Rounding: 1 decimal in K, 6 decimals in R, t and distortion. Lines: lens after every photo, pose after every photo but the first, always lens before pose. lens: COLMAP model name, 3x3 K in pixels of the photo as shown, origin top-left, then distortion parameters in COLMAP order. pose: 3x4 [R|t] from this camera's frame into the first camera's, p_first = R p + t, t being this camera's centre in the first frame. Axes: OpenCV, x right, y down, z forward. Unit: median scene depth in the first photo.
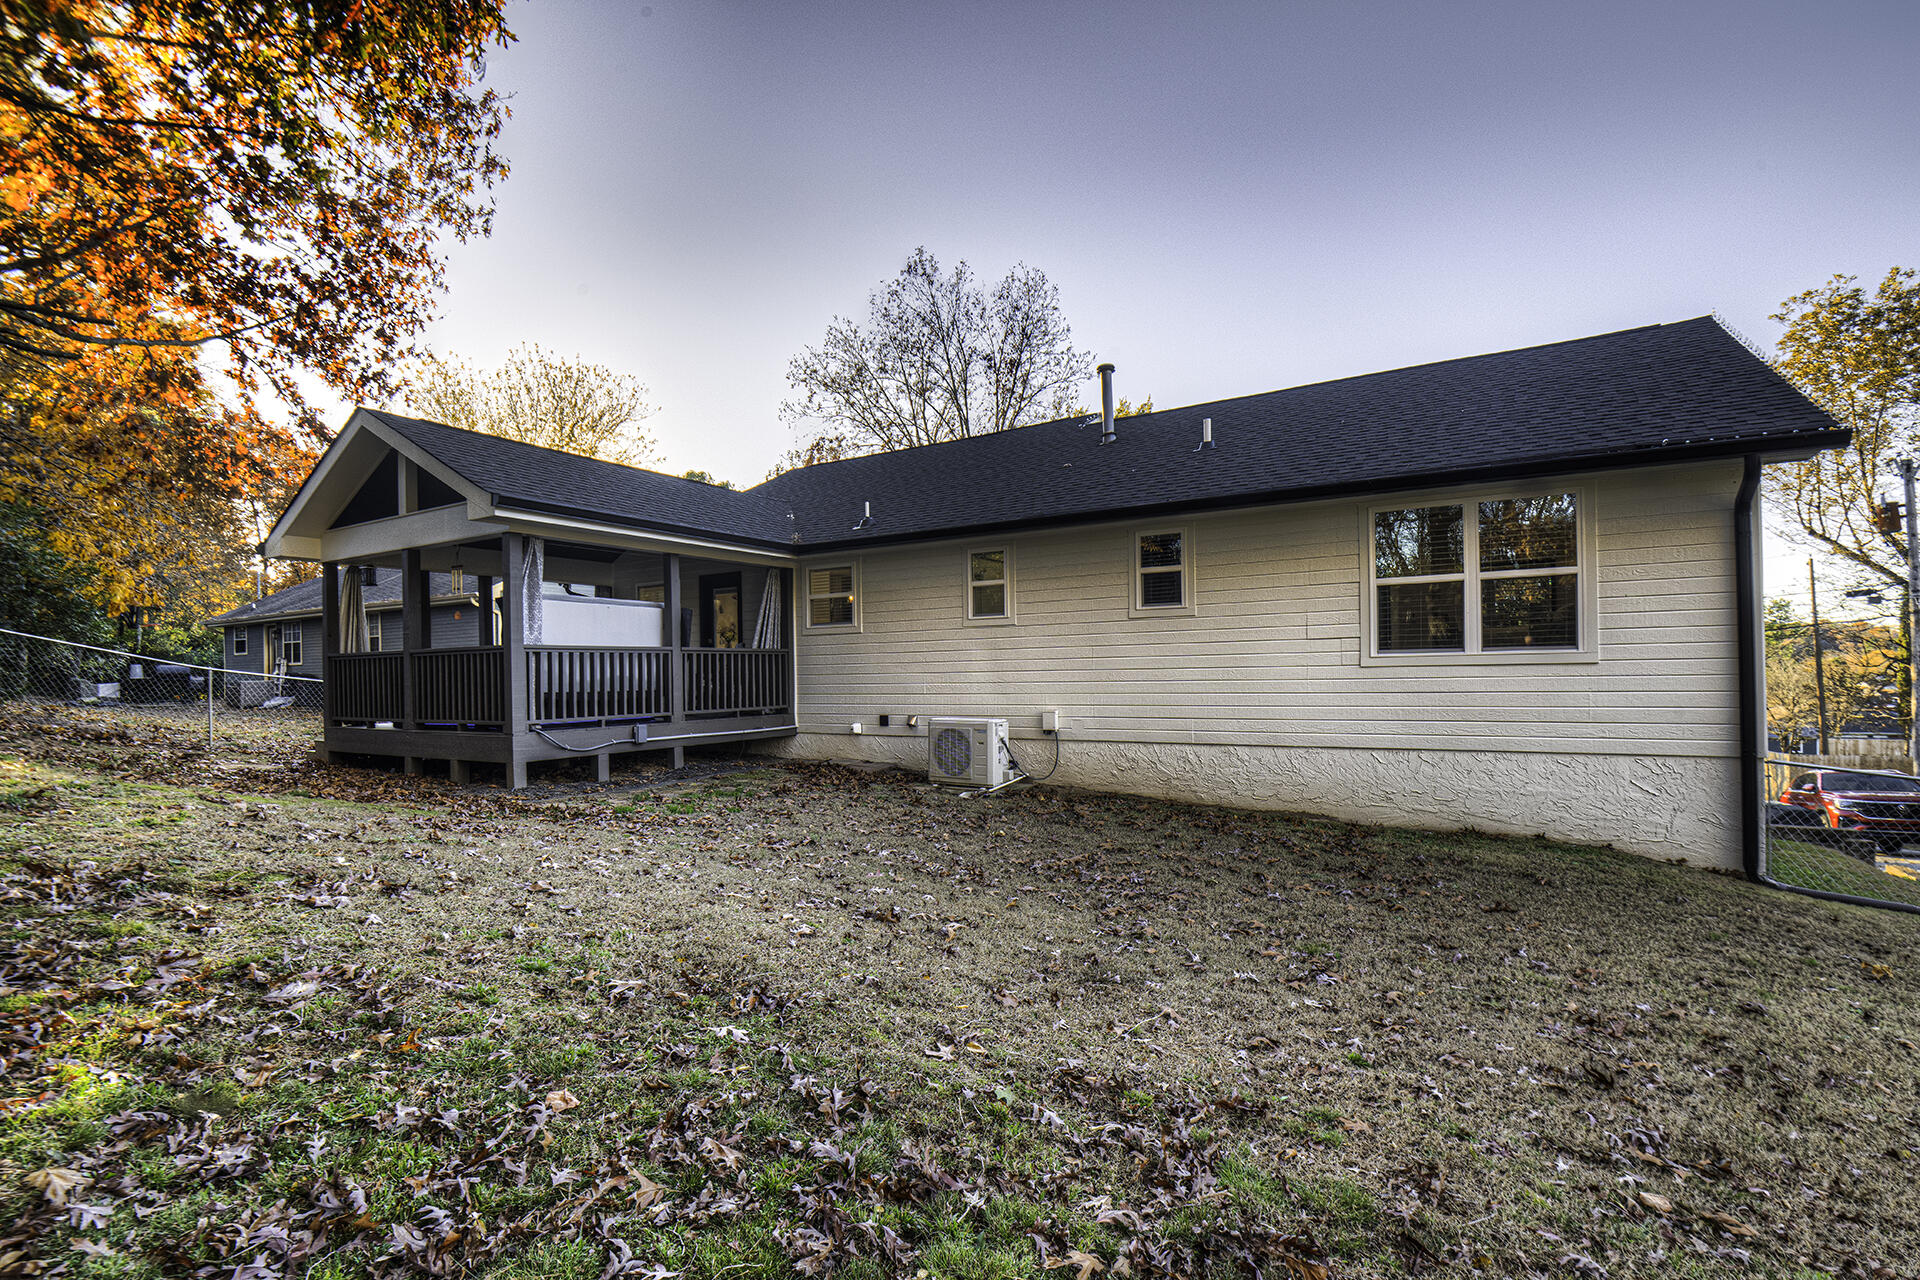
lens RADIAL K [[880.7, 0, 963.7], [0, 880.7, 674.6], [0, 0, 1]] dist [-0.025022, 0.000023]
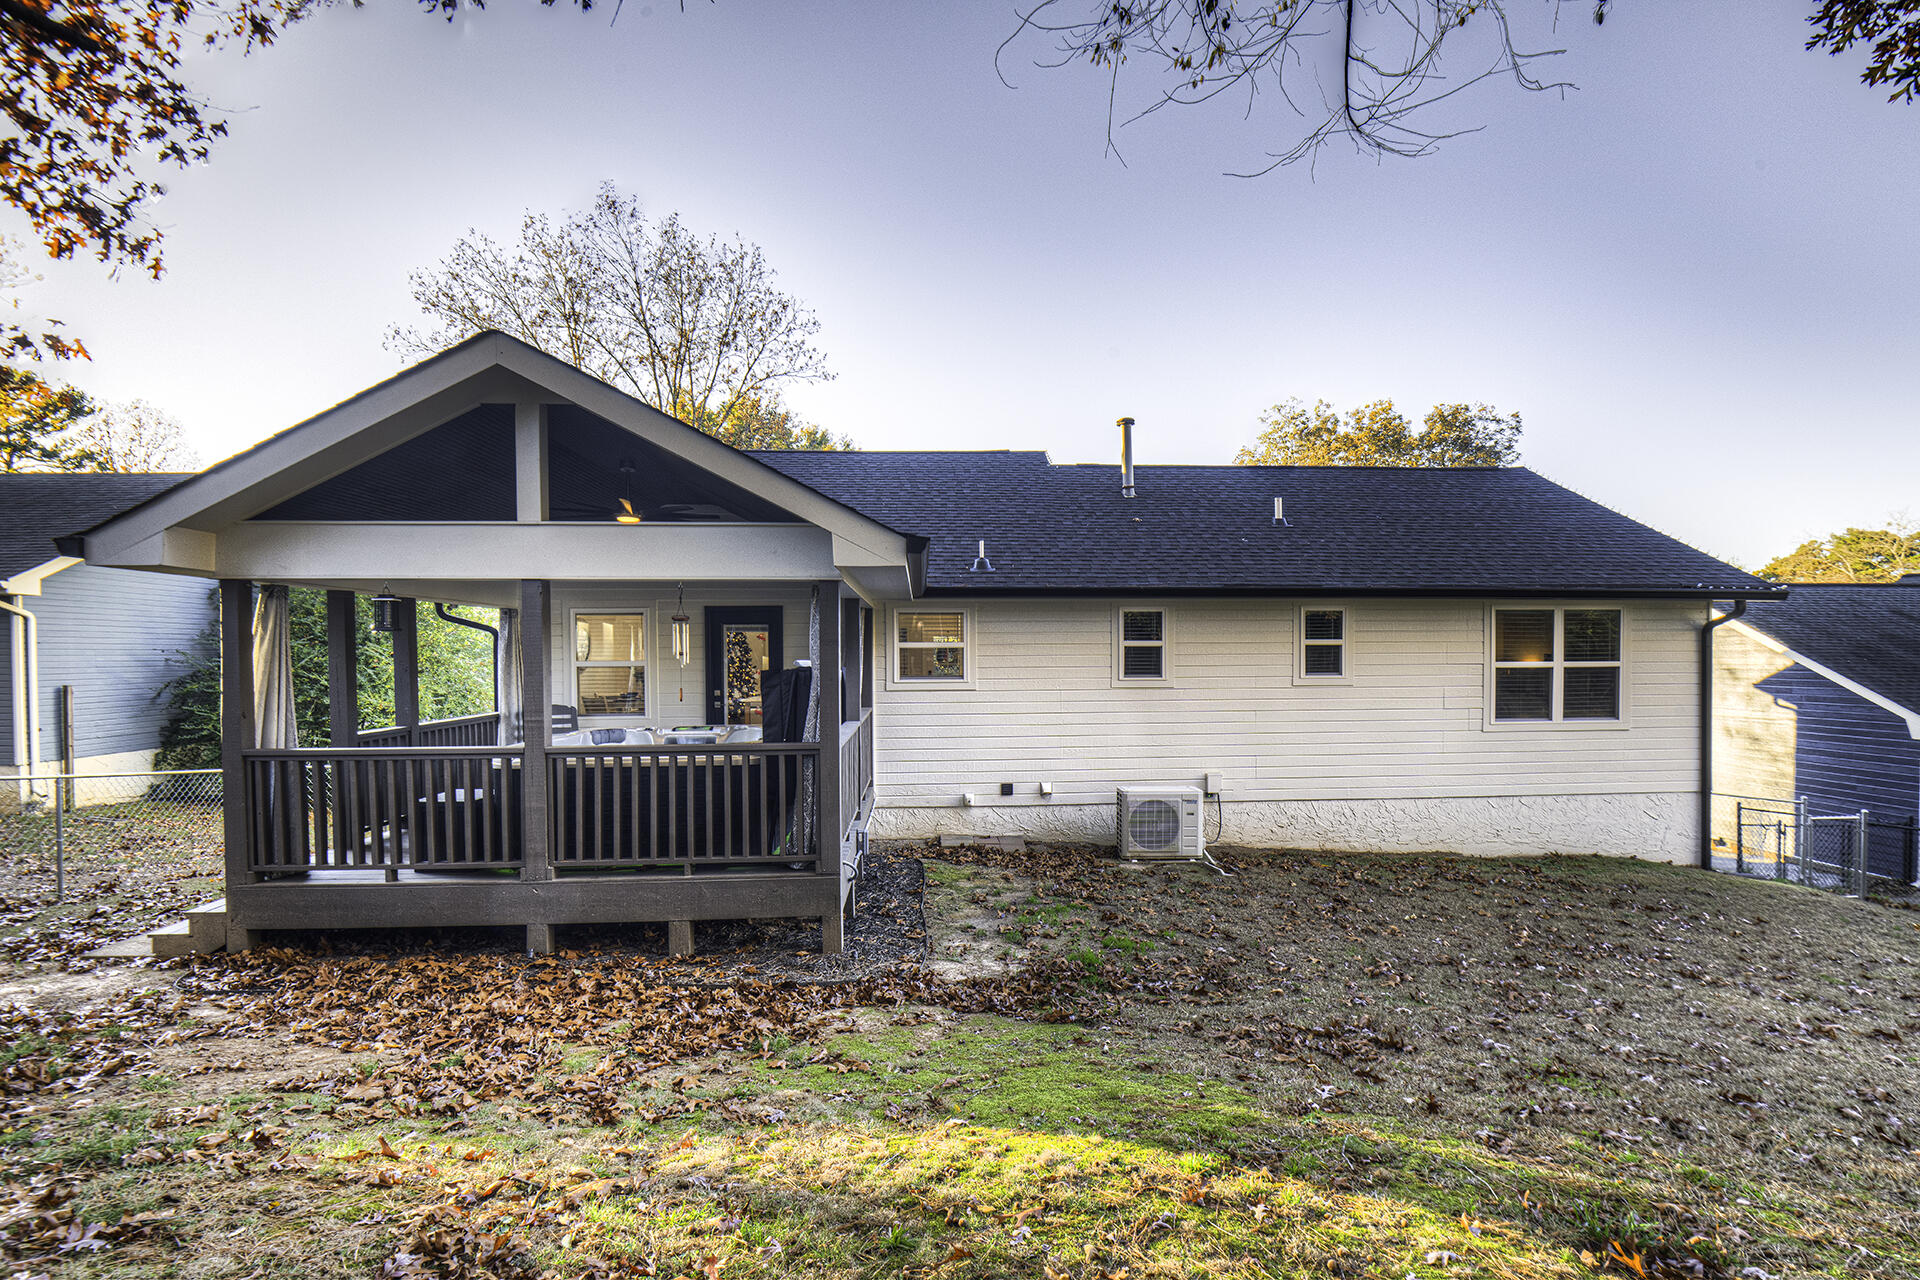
lens RADIAL K [[880.7, 0, 963.7], [0, 880.7, 674.6], [0, 0, 1]] dist [-0.025022, 0.000023]
pose [[0.819555, -0.004991, 0.572979, -0.742228], [-0.005994, 0.999833, 0.017283, -0.092204], [-0.572970, -0.017598, 0.819388, 0.349118]]
